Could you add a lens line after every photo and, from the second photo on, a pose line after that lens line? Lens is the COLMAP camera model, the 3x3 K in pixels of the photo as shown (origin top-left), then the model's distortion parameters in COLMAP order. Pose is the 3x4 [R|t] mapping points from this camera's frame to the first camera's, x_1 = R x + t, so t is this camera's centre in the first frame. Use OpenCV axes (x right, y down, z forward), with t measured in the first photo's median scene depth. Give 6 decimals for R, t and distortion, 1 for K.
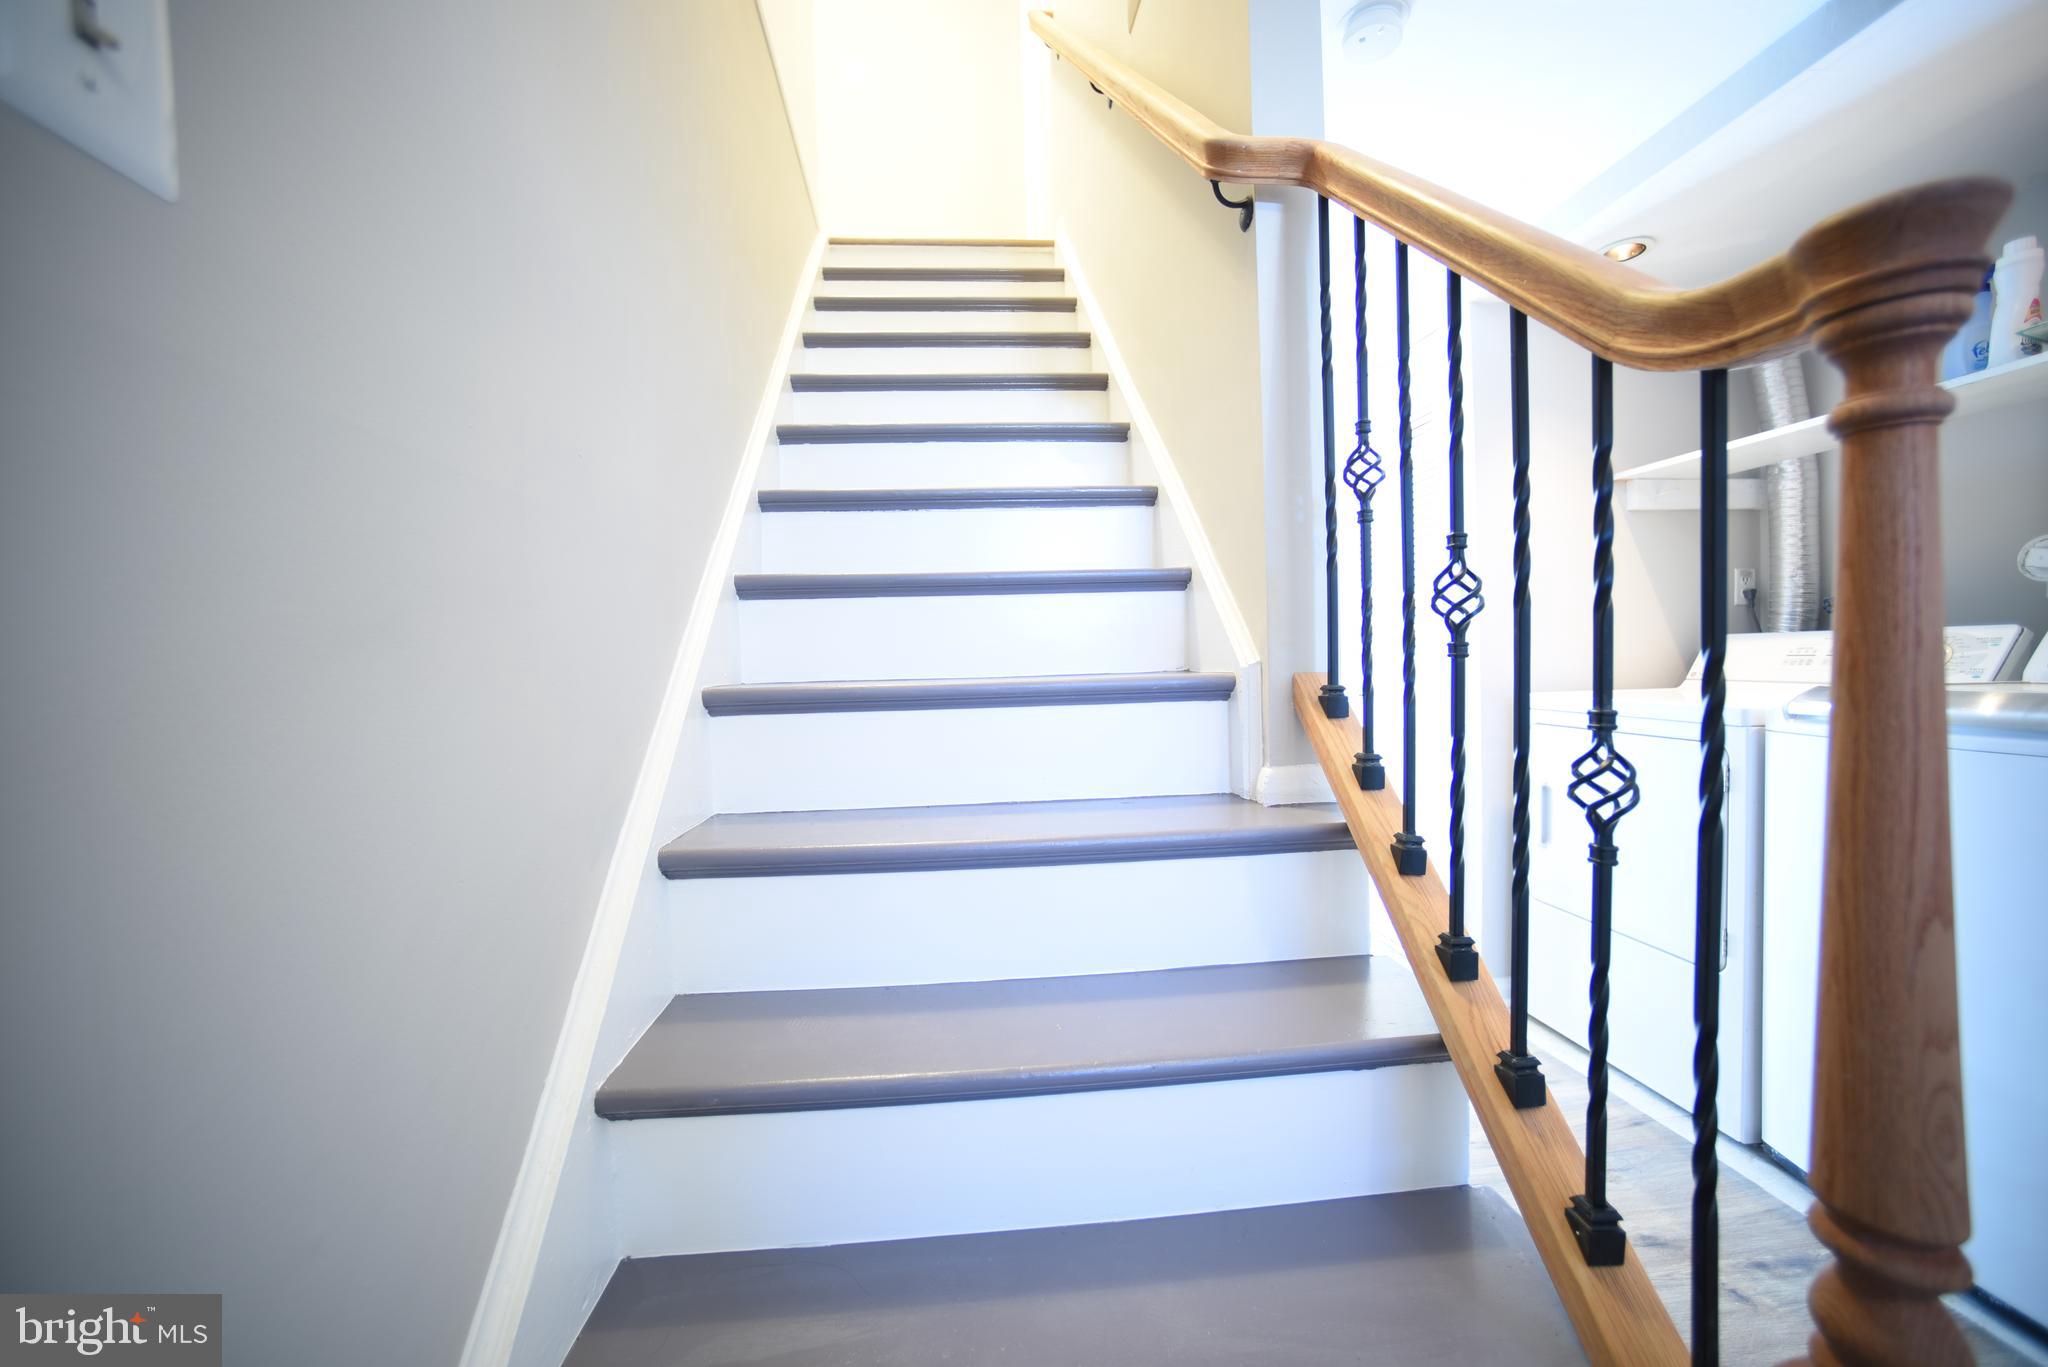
lens RADIAL K [[819.2, 0, 1017.6], [0, 819.2, 684.6], [0, 0, 1]] dist [-0.068707, 0.031102]
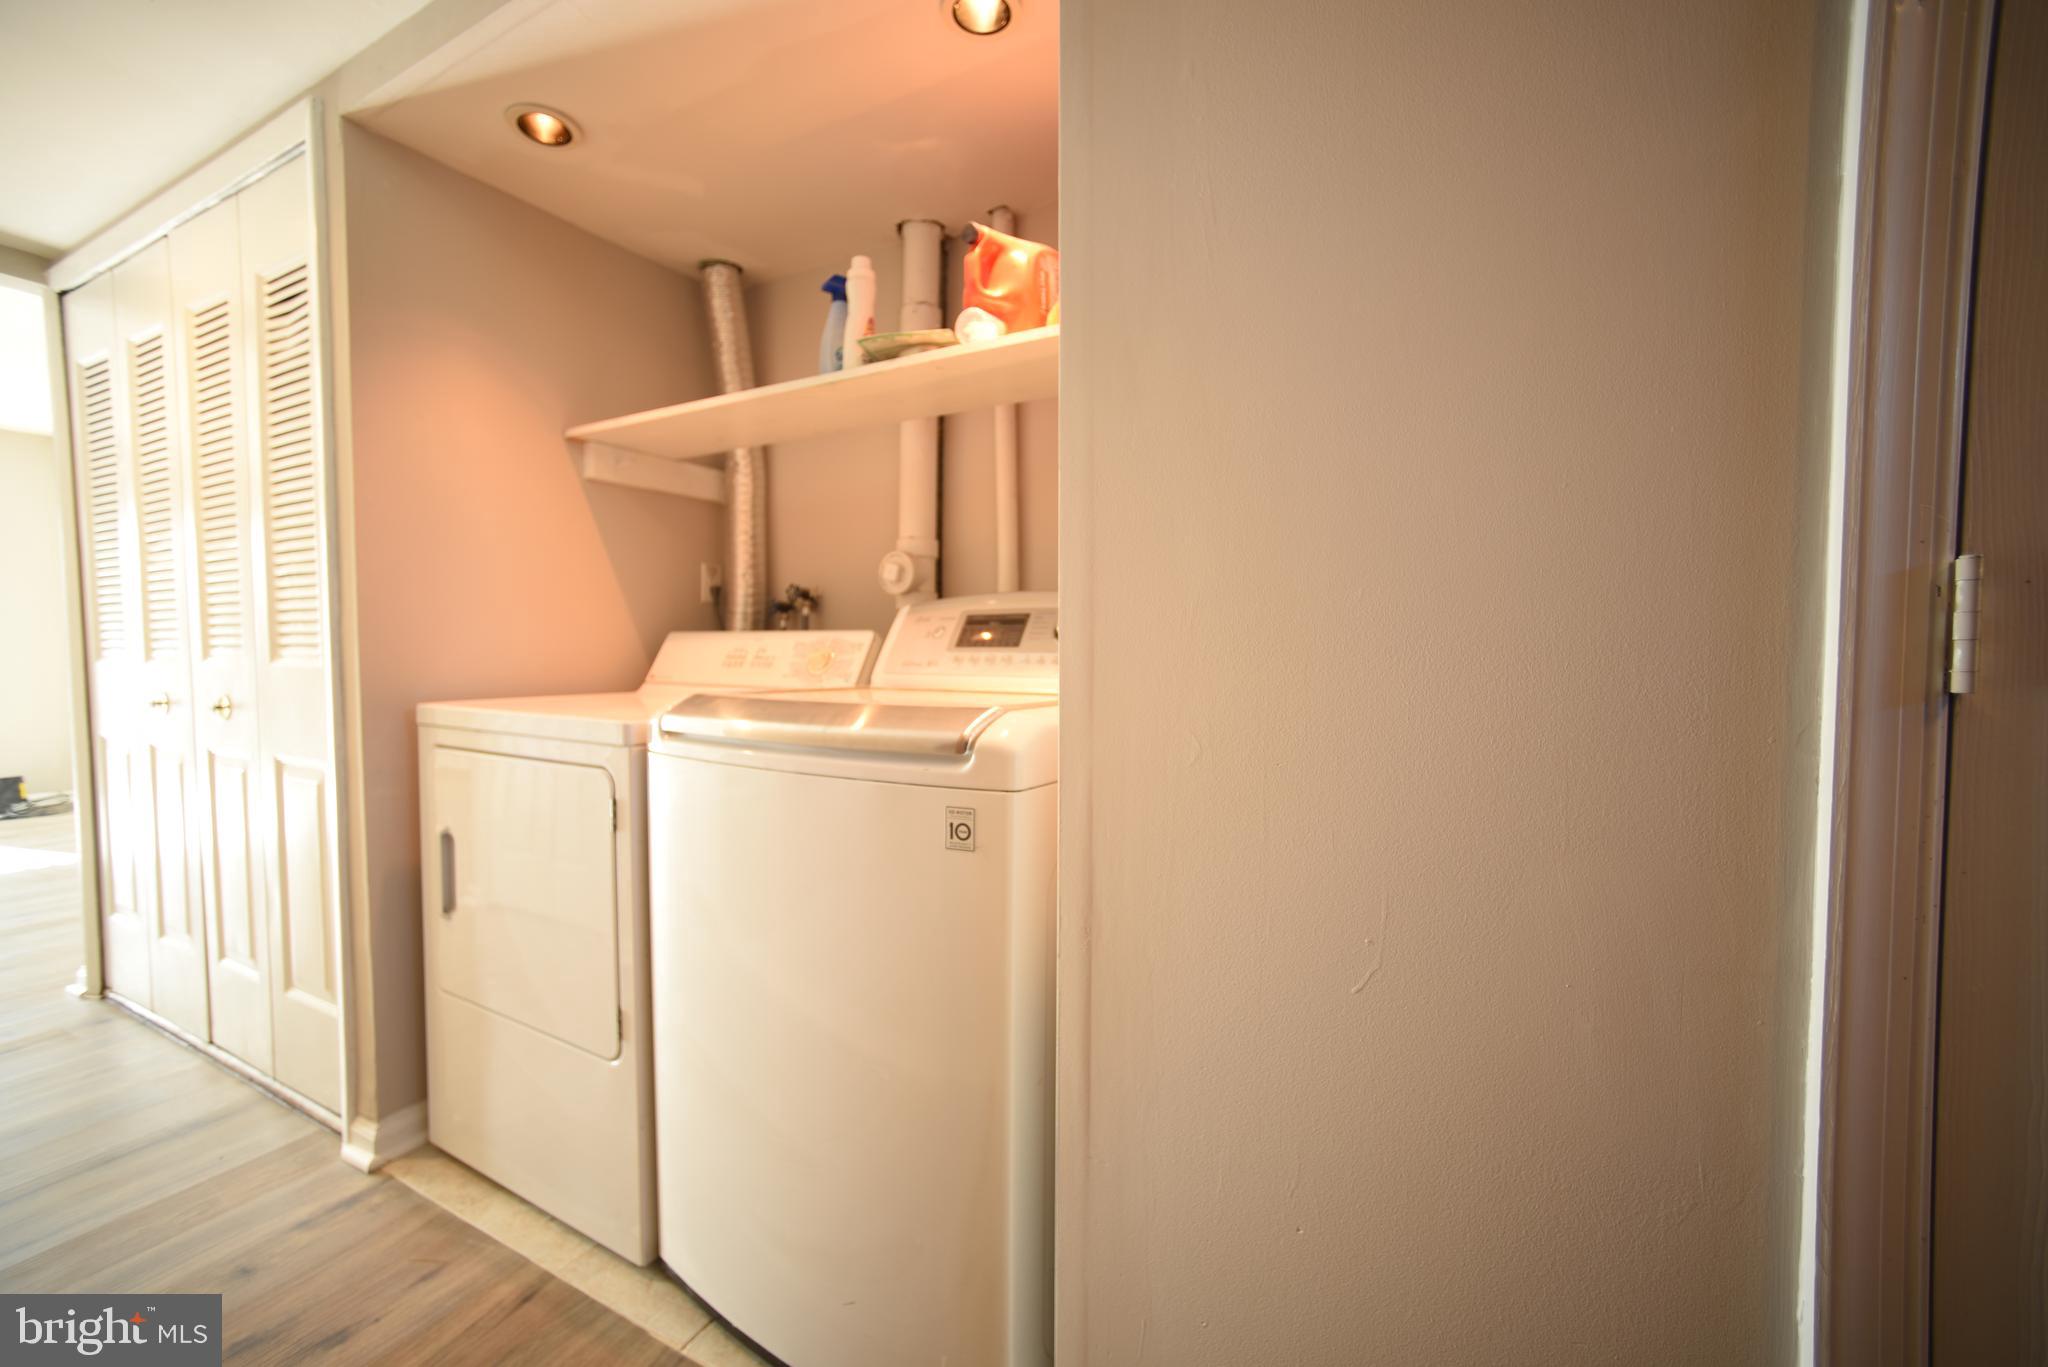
lens RADIAL K [[819.2, 0, 1017.6], [0, 819.2, 684.6], [0, 0, 1]] dist [-0.068707, 0.031102]
pose [[0.542483, -0.004869, 0.840053, 0.334201], [0.003308, 0.999988, 0.003660, -0.006063], [-0.840060, 0.000794, 0.542493, 0.185286]]
